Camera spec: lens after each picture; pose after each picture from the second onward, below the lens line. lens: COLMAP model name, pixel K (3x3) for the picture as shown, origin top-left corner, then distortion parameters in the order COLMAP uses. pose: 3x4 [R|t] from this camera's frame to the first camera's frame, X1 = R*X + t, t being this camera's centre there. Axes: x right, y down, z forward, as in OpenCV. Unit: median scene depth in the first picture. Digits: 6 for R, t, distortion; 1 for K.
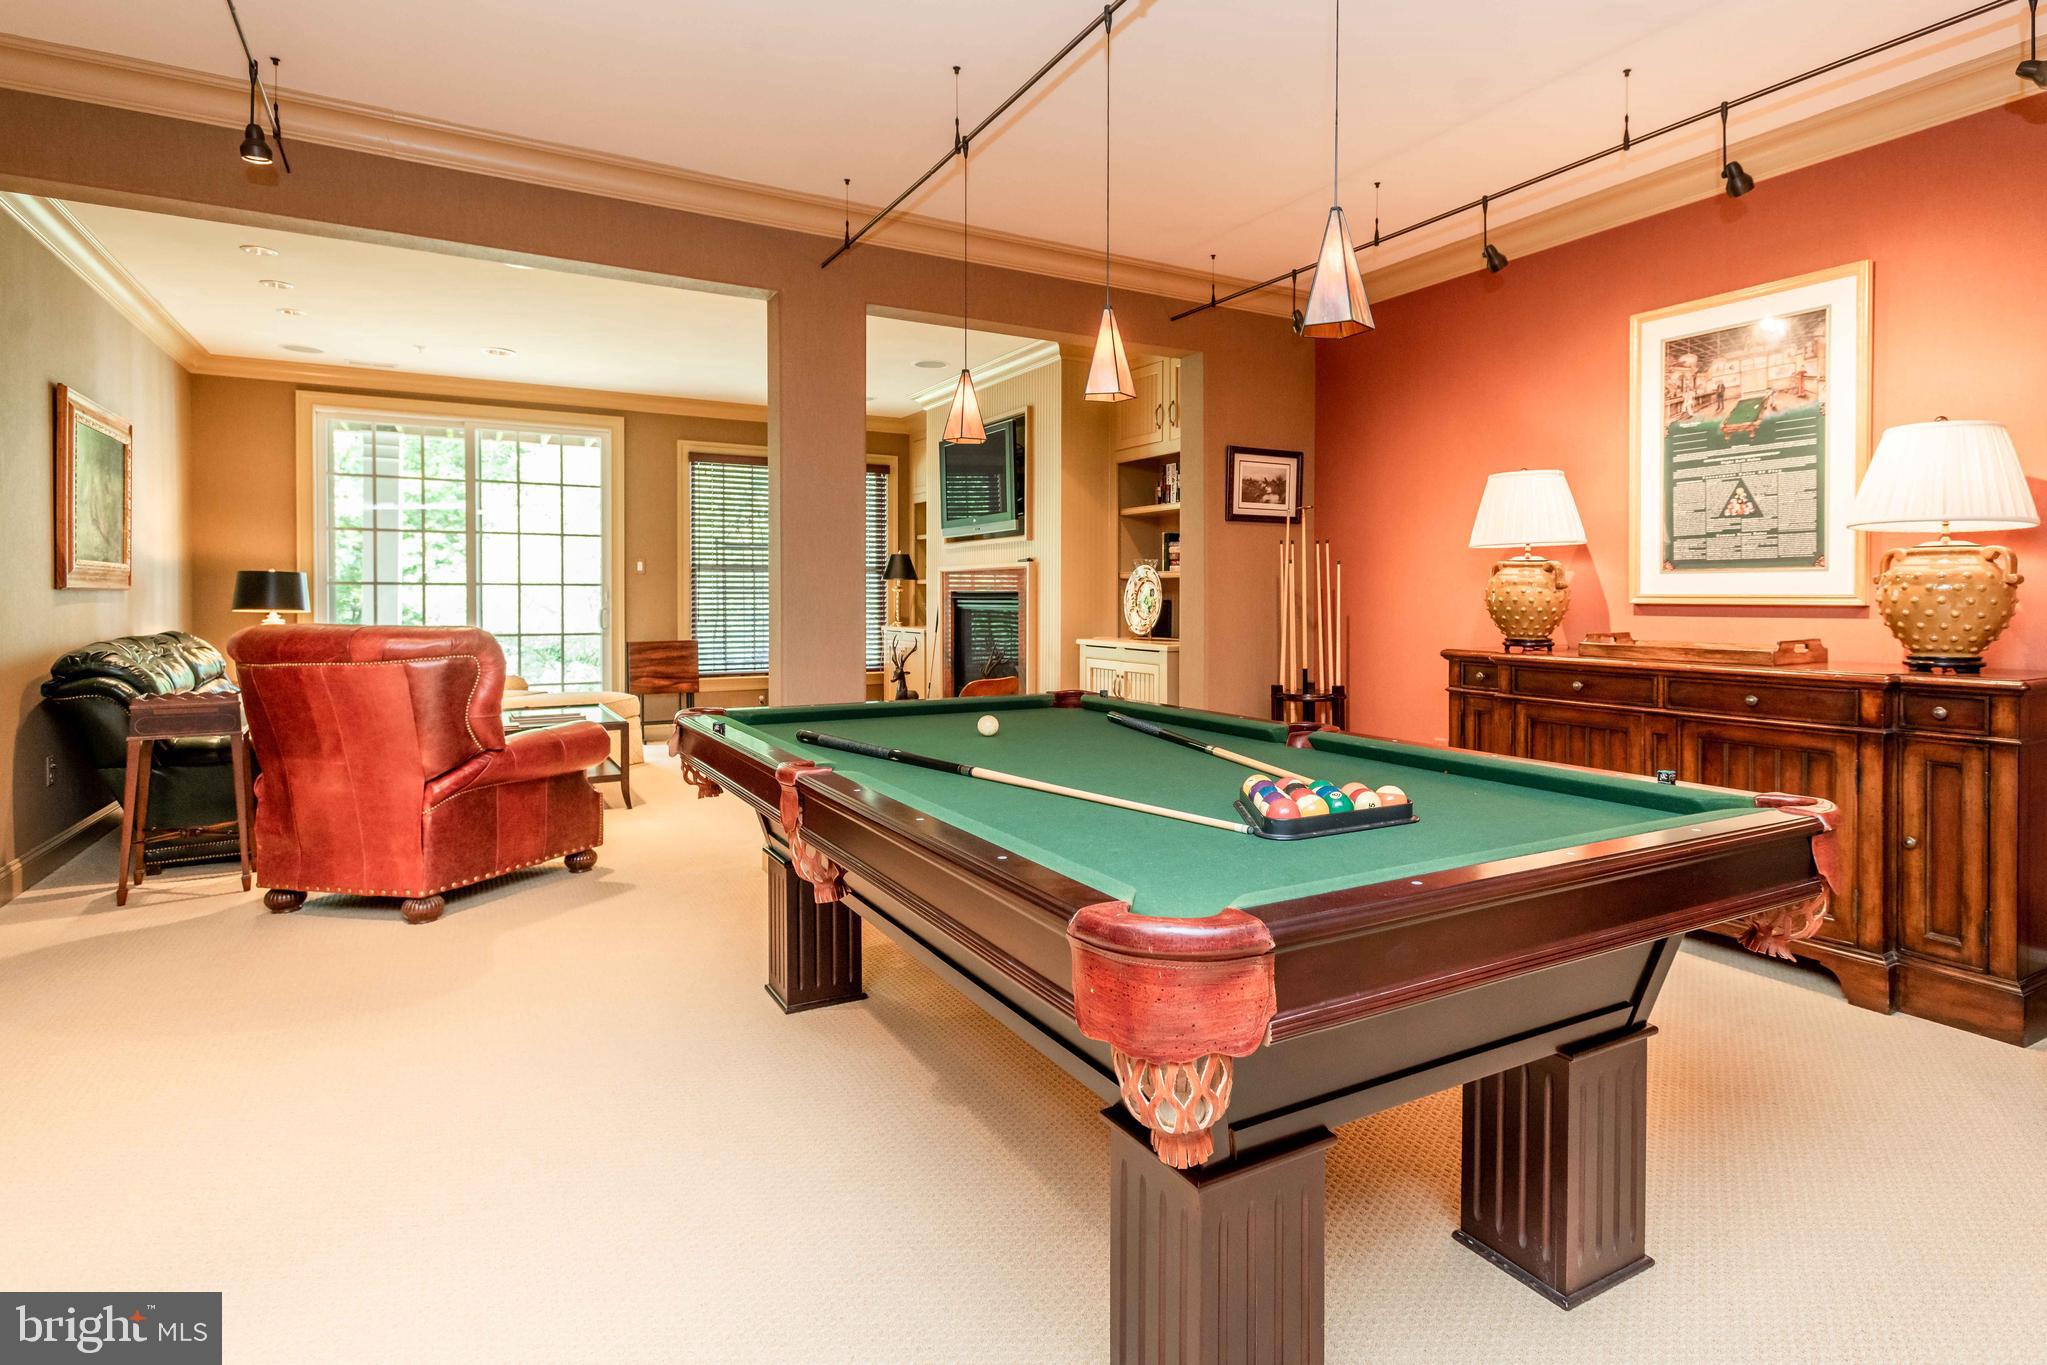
lens RADIAL K [[1029.5, 0, 1035.2], [0, 1029.5, 609.5], [0, 0, 1]] dist [0.002175, 0.000560]
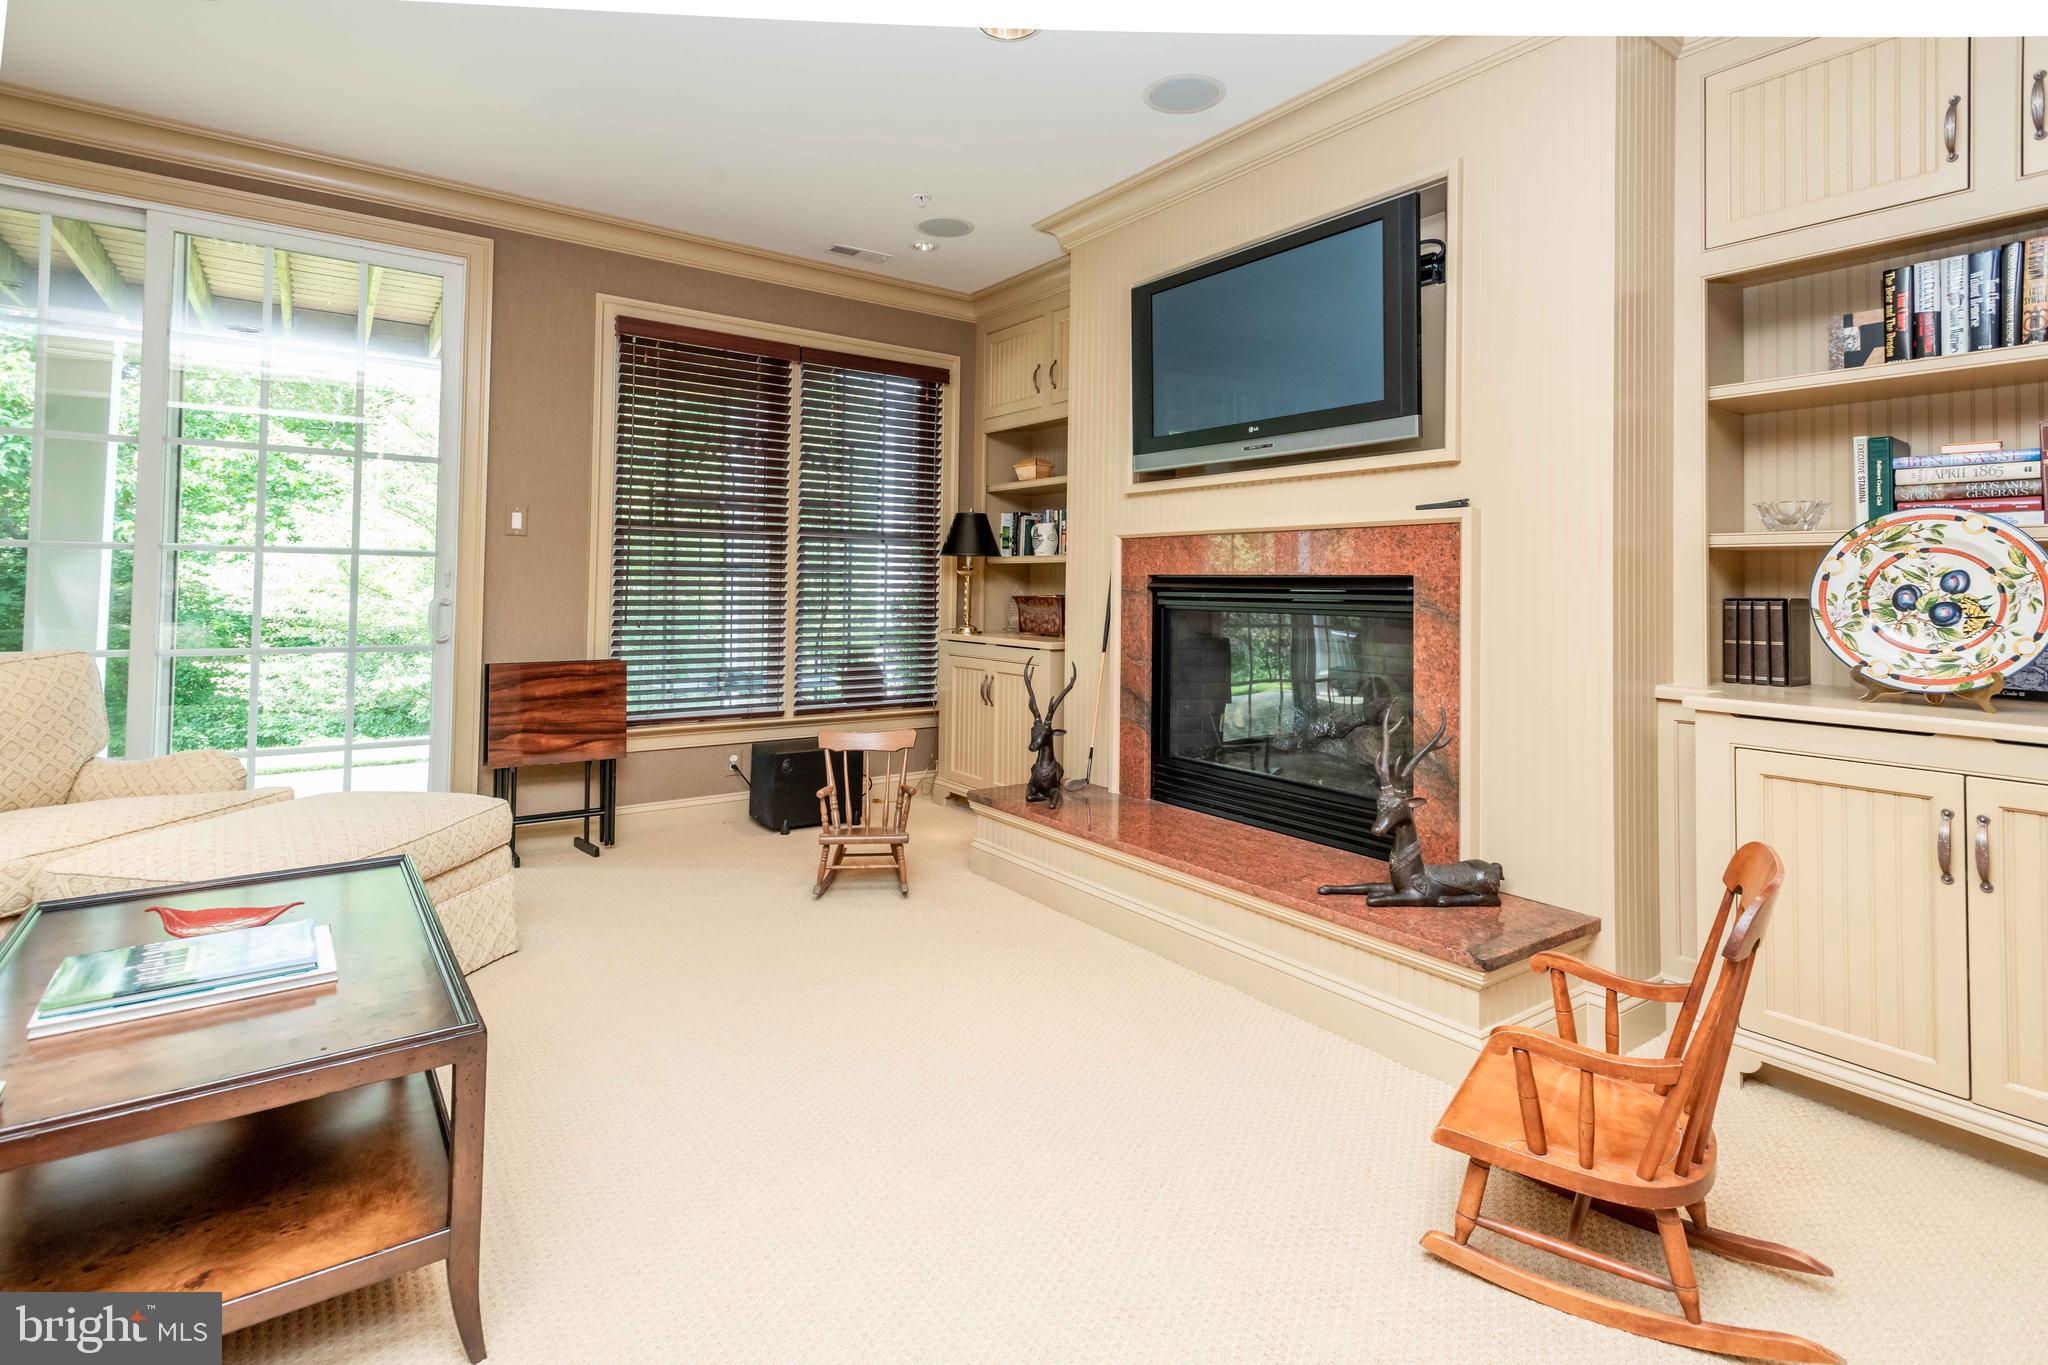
lens RADIAL K [[1030.0, 0, 1070.5], [0, 1030.0, 570.9], [0, 0, 1]] dist [0.002175, 0.000560]
pose [[0.991202, 0.015054, 0.131497, -0.175442], [-0.011184, 0.999484, -0.030118, -0.003324], [-0.131883, 0.028382, 0.990859, 0.450228]]
